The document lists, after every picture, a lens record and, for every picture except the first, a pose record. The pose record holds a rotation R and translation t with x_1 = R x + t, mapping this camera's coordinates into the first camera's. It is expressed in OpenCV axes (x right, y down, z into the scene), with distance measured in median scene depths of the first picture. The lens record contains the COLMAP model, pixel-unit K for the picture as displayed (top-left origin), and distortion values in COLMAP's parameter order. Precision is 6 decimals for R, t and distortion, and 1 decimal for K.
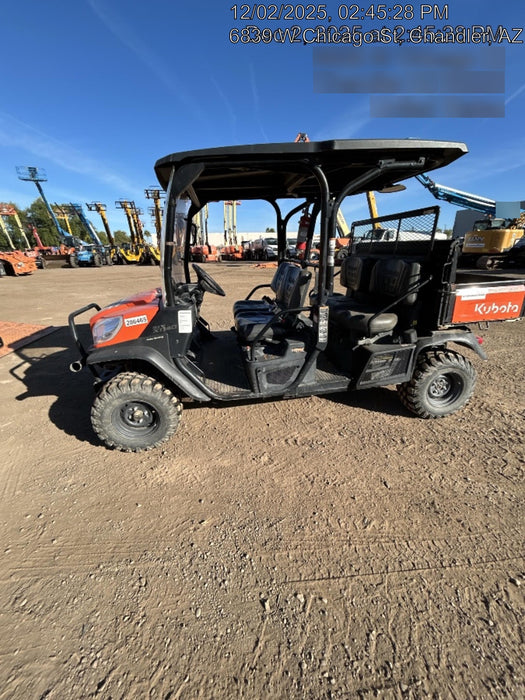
lens RADIAL K [[281.0, 0, 262.3], [0, 281.0, 350.3], [0, 0, 1]] dist [-0.001178, 0.000625]
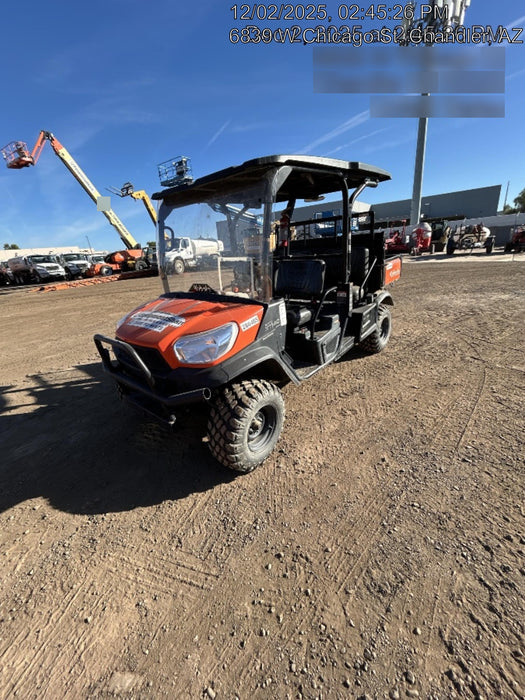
lens RADIAL K [[281.0, 0, 263.9], [0, 281.0, 350.8], [0, 0, 1]] dist [-0.001178, 0.000625]
pose [[0.742759, -0.276719, 0.609702, -0.604450], [0.296407, 0.952407, 0.071165, -0.041079], [-0.600377, 0.127862, 0.789430, 0.141805]]
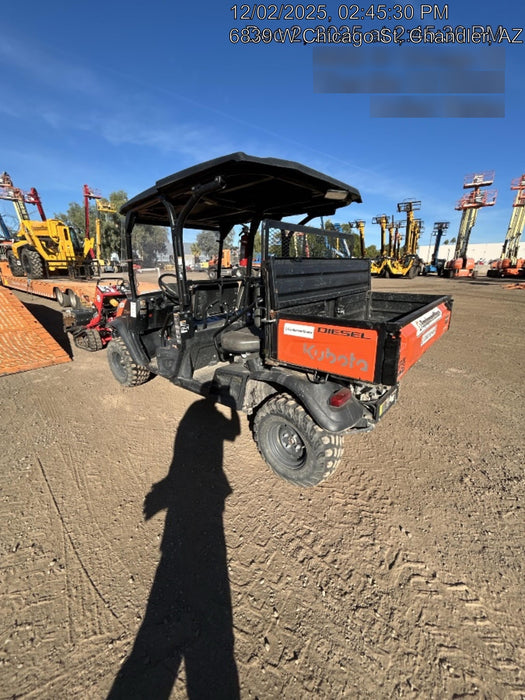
lens RADIAL K [[281.0, 0, 262.1], [0, 281.0, 349.4], [0, 0, 1]] dist [-0.001178, 0.000625]
pose [[0.659622, 0.233283, -0.714477, 0.857153], [-0.263242, 0.962106, 0.071106, -0.121152], [0.703991, 0.141177, 0.696036, 0.285373]]
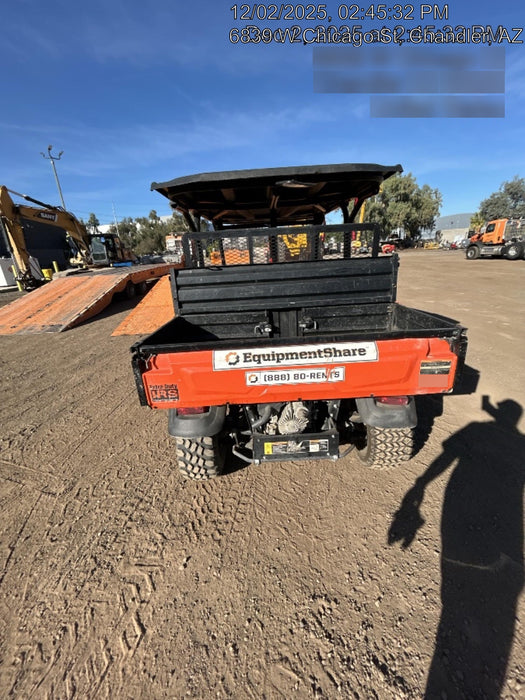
lens RADIAL K [[281.0, 0, 260.5], [0, 281.0, 346.9], [0, 0, 1]] dist [-0.001178, 0.000625]
pose [[-0.129410, 0.343106, -0.930339, 1.039339], [-0.282922, 0.886452, 0.366275, -0.369634], [0.950373, 0.310613, -0.017643, 0.855632]]
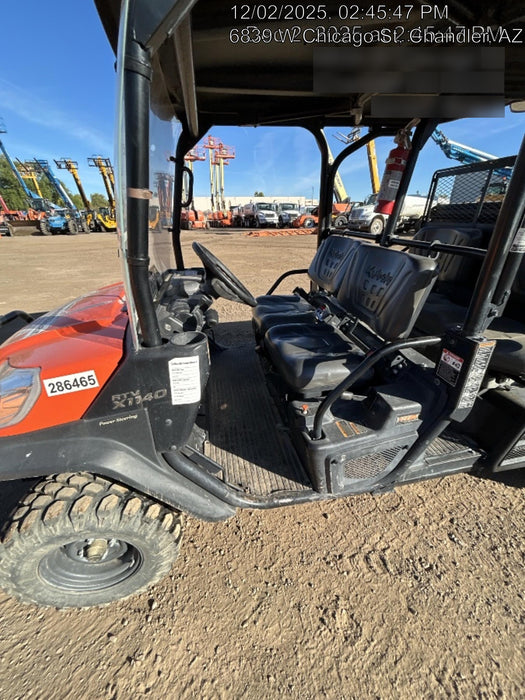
lens RADIAL K [[281.0, 0, 262.5], [0, 281.0, 350.6], [0, 0, 1]] dist [-0.001178, 0.000625]
pose [[0.999259, -0.011939, 0.036587, -0.101803], [0.008103, 0.994620, 0.103274, -0.117226], [-0.037623, -0.102901, 0.993980, 0.337088]]
